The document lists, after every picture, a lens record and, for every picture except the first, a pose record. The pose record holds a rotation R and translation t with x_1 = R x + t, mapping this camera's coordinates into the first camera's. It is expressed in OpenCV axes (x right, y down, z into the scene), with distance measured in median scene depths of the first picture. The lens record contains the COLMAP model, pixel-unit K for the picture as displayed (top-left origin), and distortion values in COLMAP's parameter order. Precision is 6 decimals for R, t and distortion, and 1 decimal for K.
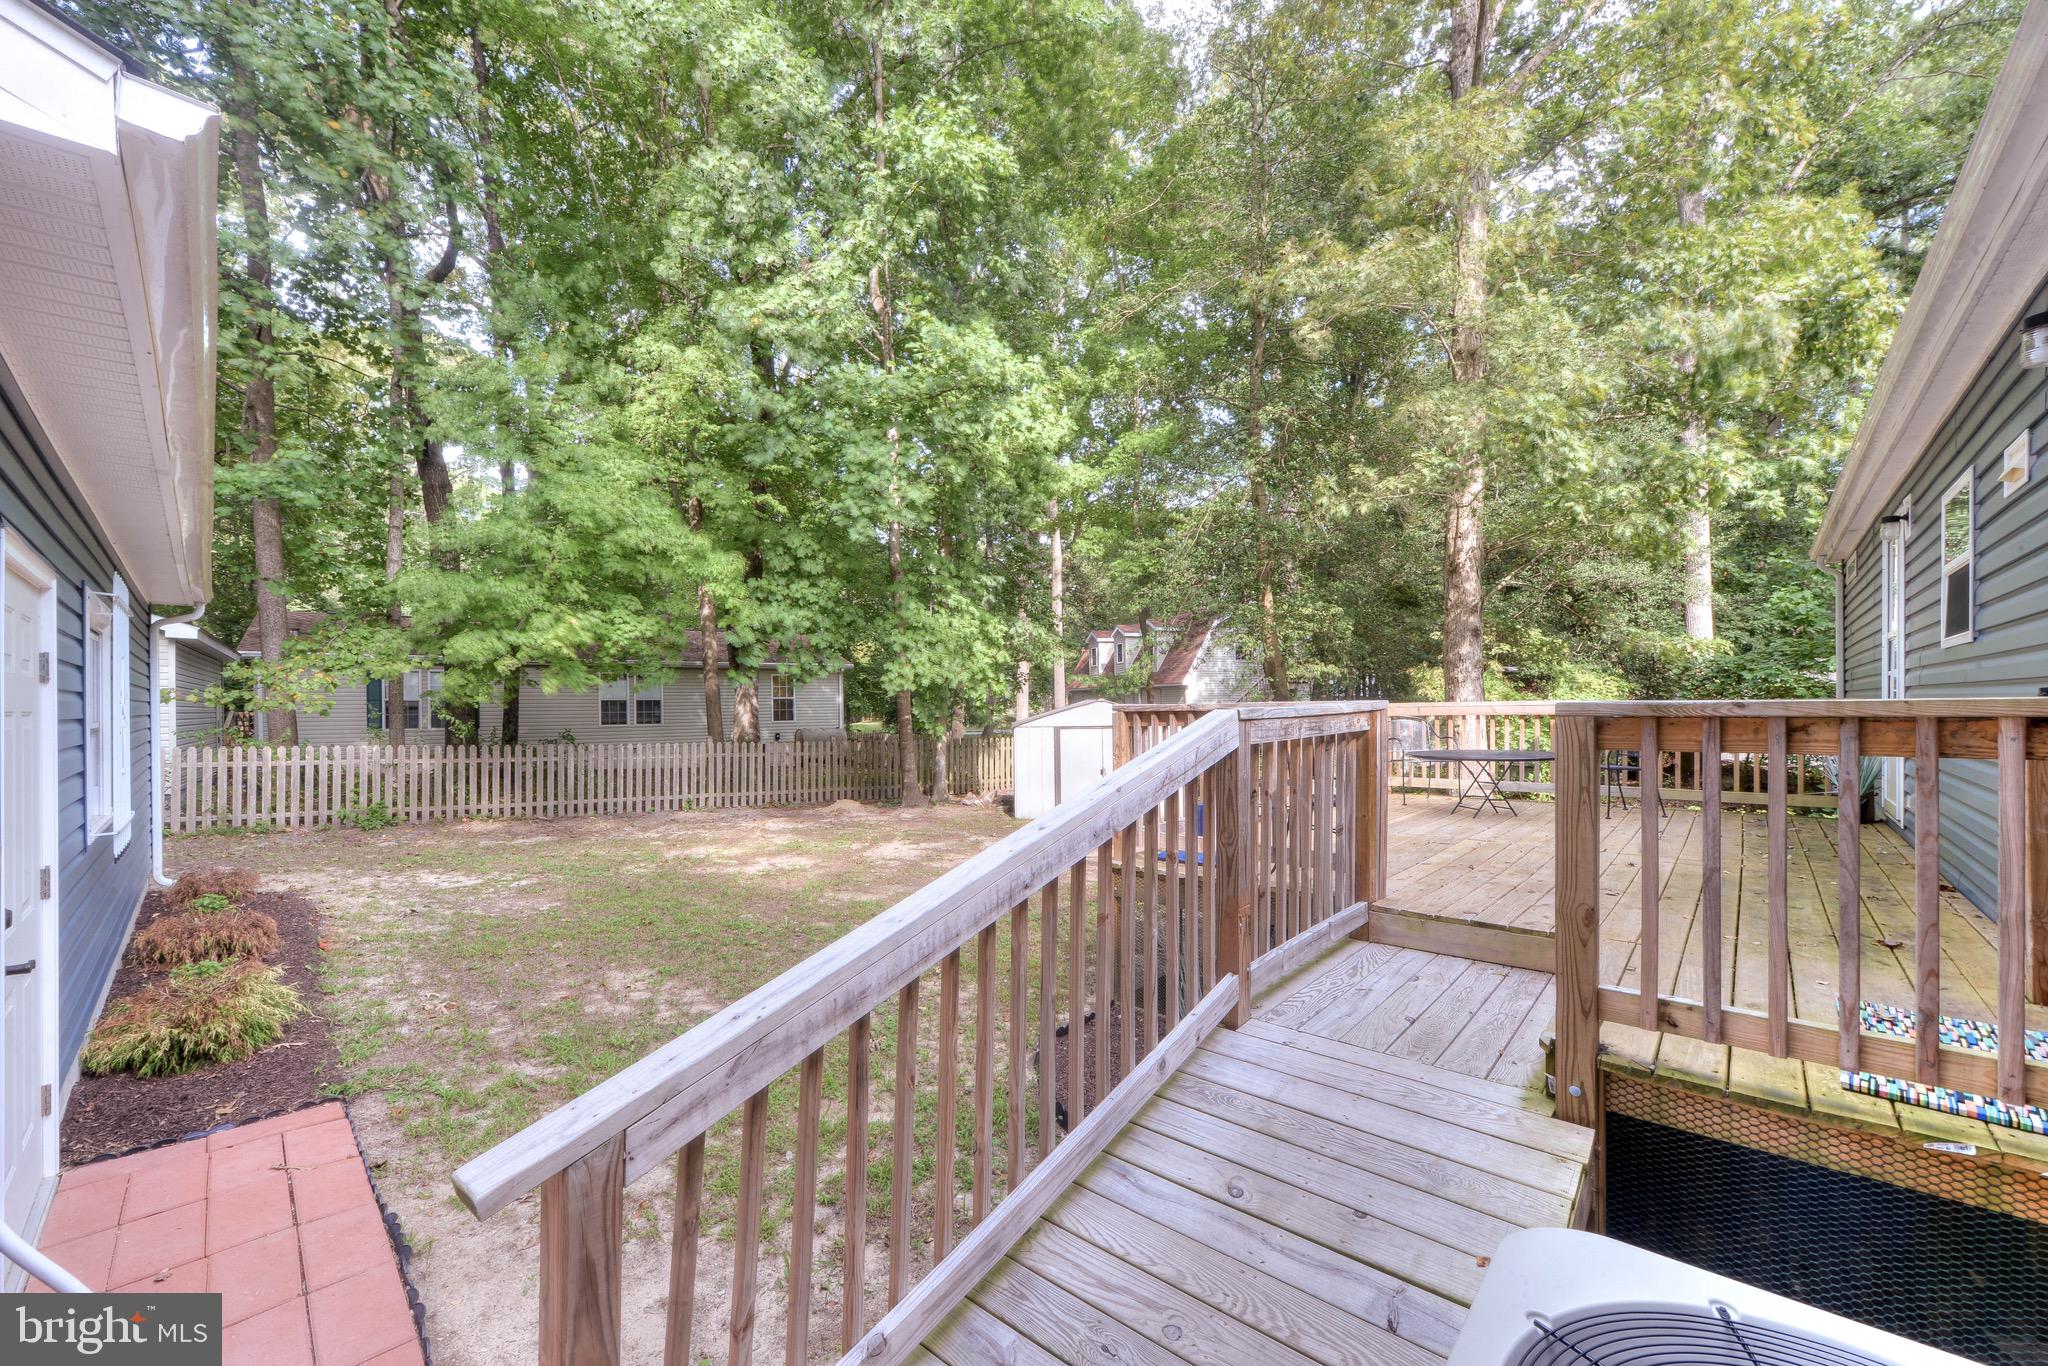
lens RADIAL K [[822.9, 0, 1027.7], [0, 822.9, 694.2], [0, 0, 1]] dist [-0.002860, -0.000673]
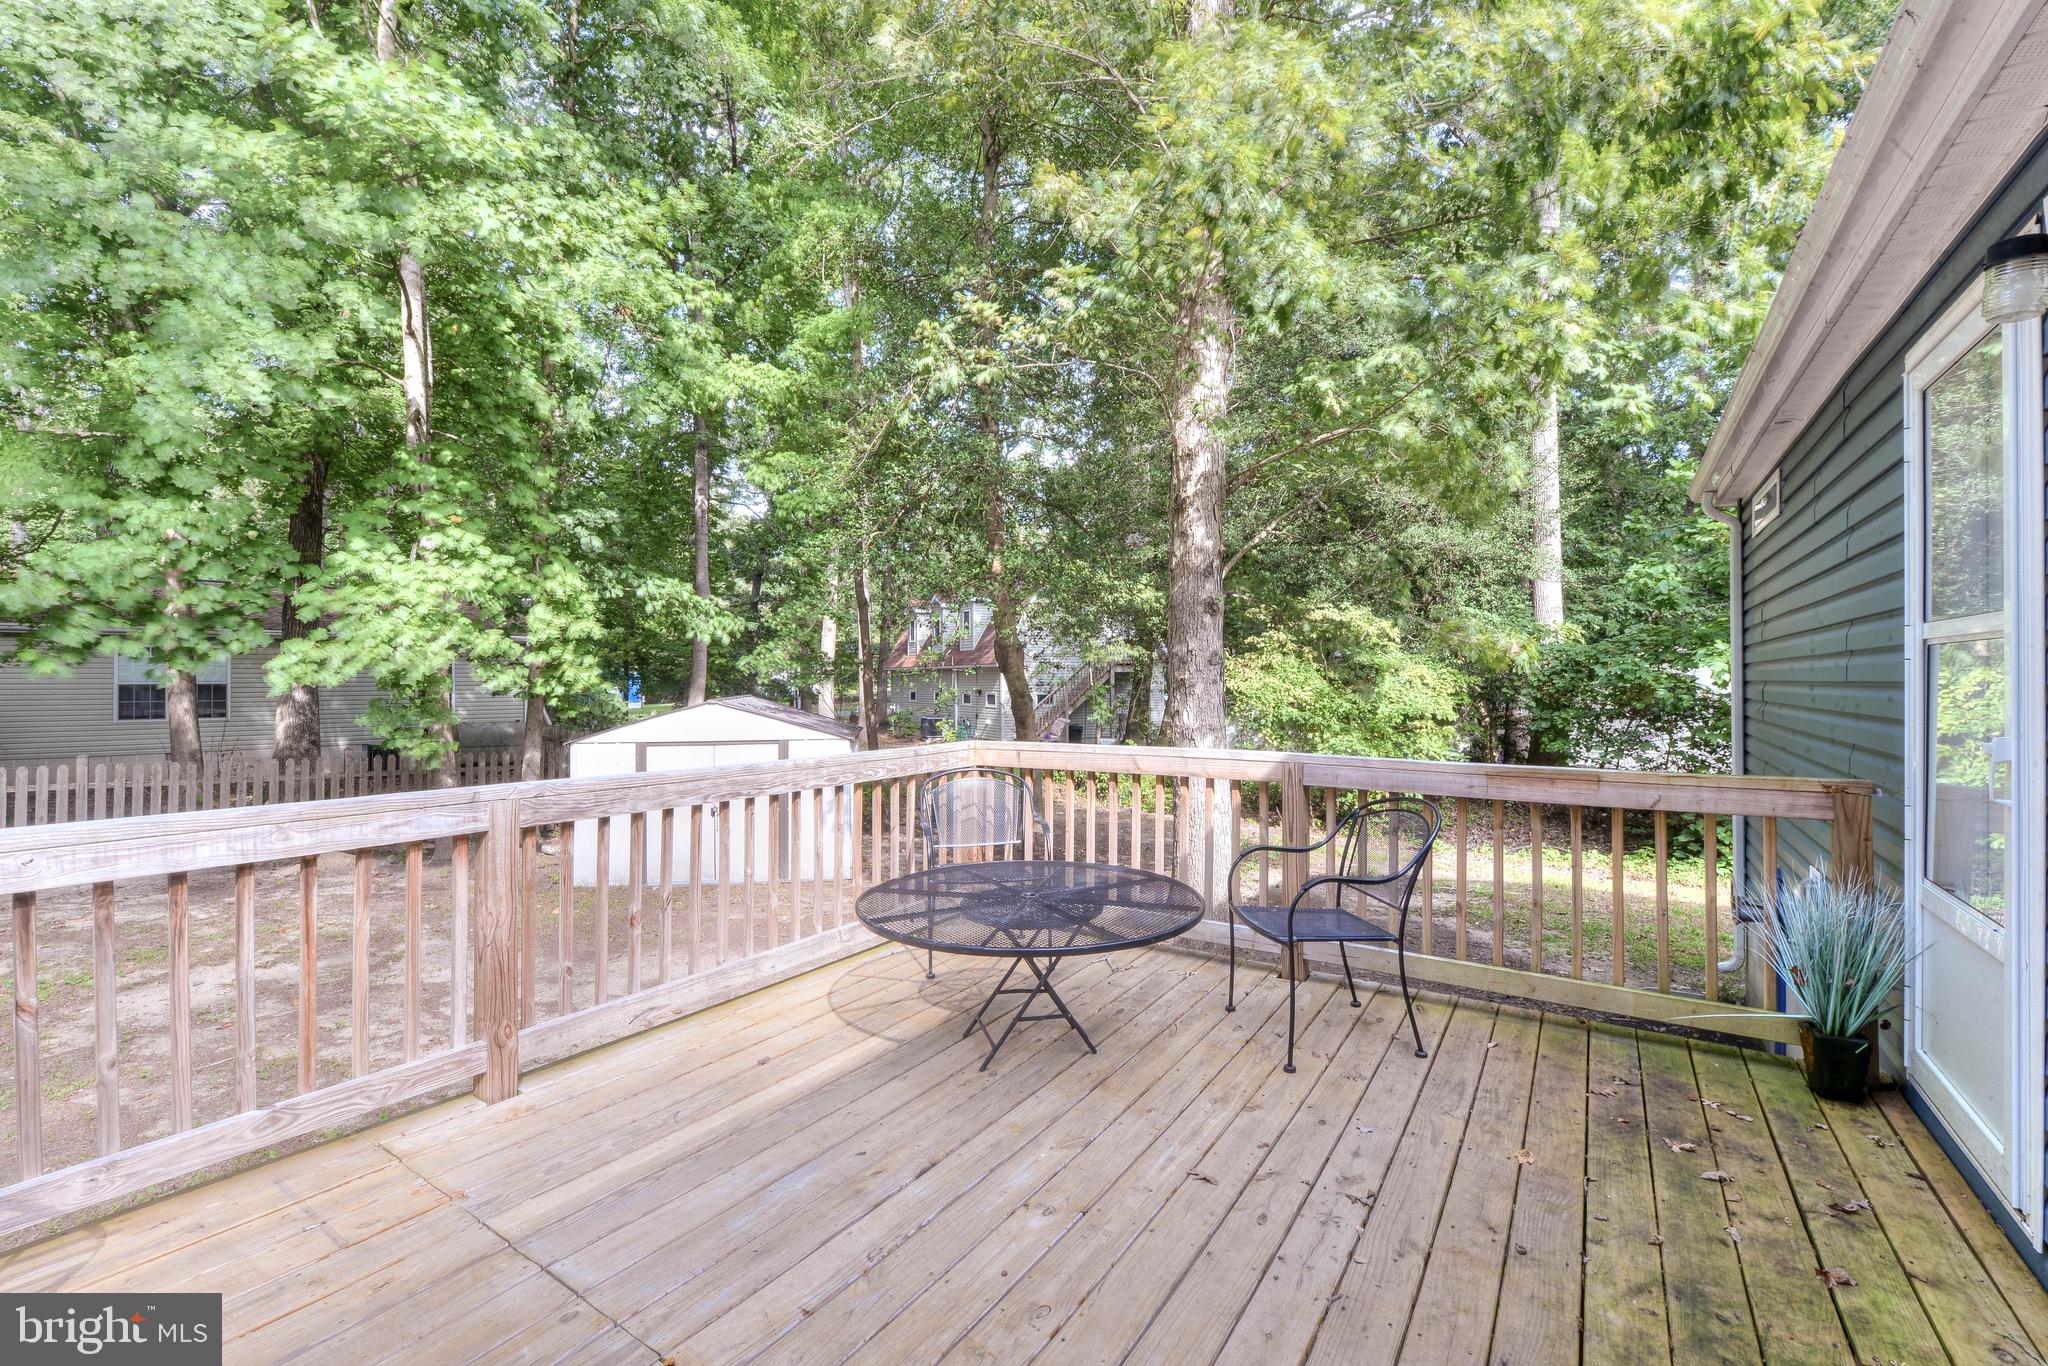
lens RADIAL K [[905.8, 0, 1023.1], [0, 905.8, 659.4], [0, 0, 1]] dist [0.001421, 0.000176]
pose [[0.988417, 0.009615, 0.151458, 0.162445], [-0.007581, 0.999873, -0.013998, -0.014194], [-0.151573, 0.012688, 0.988365, 0.184133]]
